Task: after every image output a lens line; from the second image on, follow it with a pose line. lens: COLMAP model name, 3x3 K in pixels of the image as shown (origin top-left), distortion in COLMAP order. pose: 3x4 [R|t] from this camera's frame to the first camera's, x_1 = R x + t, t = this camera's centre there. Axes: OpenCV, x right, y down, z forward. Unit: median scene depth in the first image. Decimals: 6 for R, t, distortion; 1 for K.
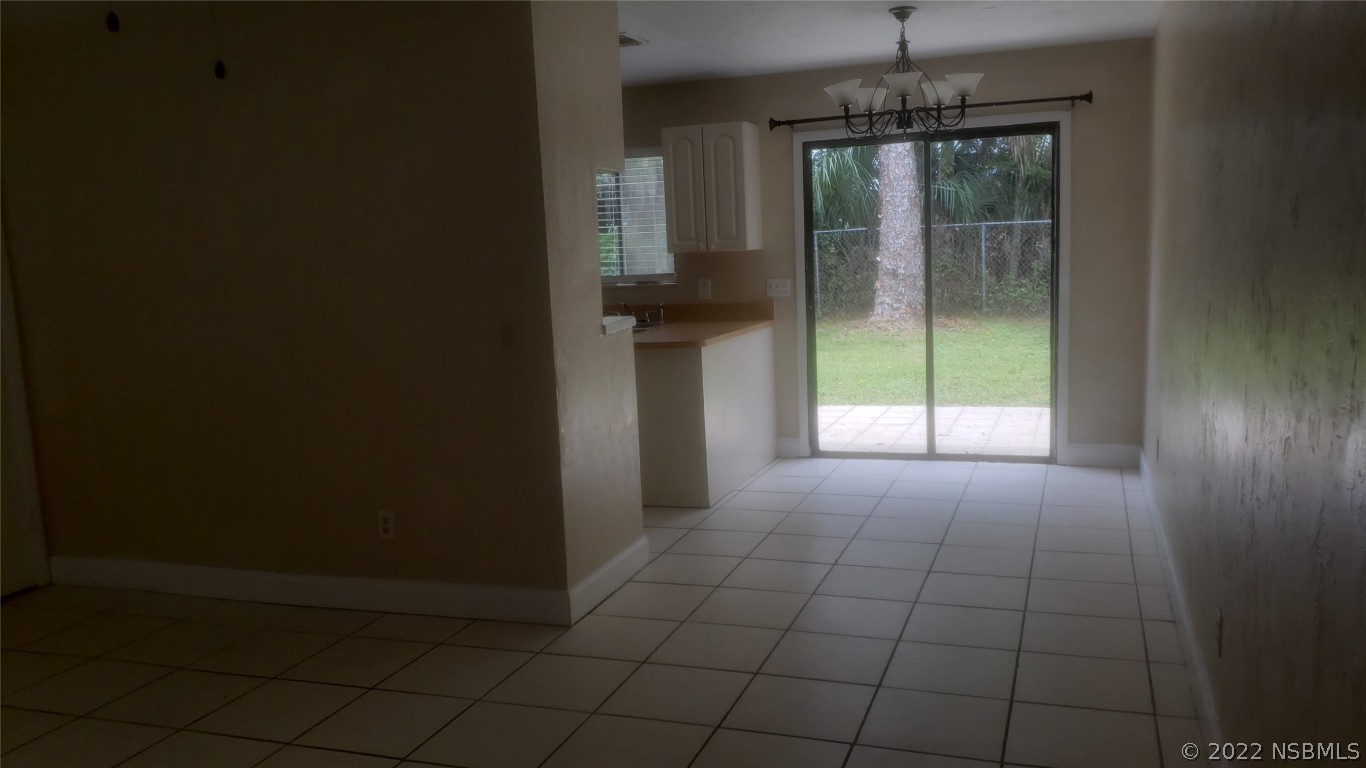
lens RADIAL K [[1063.2, 0, 693.0], [0, 1063.2, 404.4], [0, 0, 1]] dist [0.050776, -0.064926]
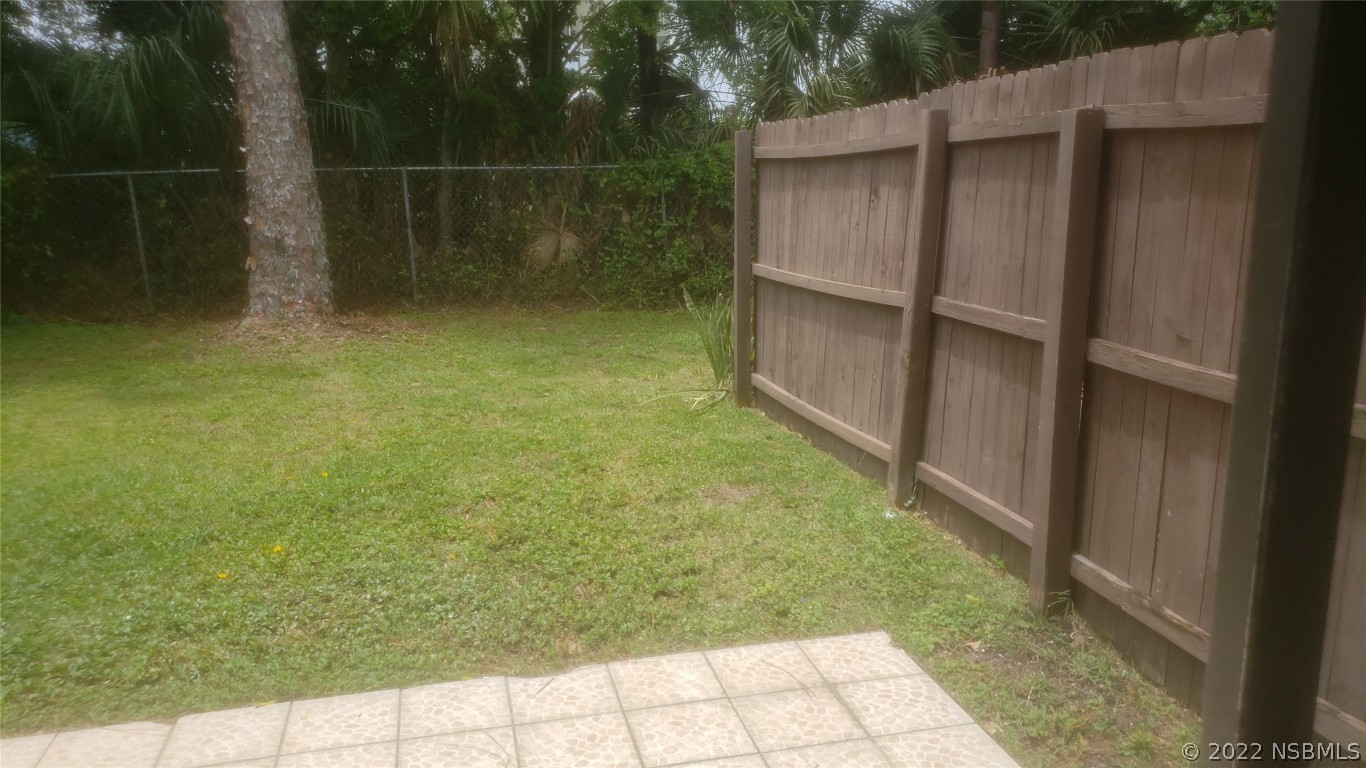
lens RADIAL K [[1063.2, 0, 656.0], [0, 1063.2, 418.9], [0, 0, 1]] dist [0.050776, -0.064926]
pose [[0.850985, -0.091912, 0.517084, 0.045719], [0.061539, 0.995235, 0.075627, -0.055476], [-0.521571, -0.032536, 0.852587, 0.351869]]
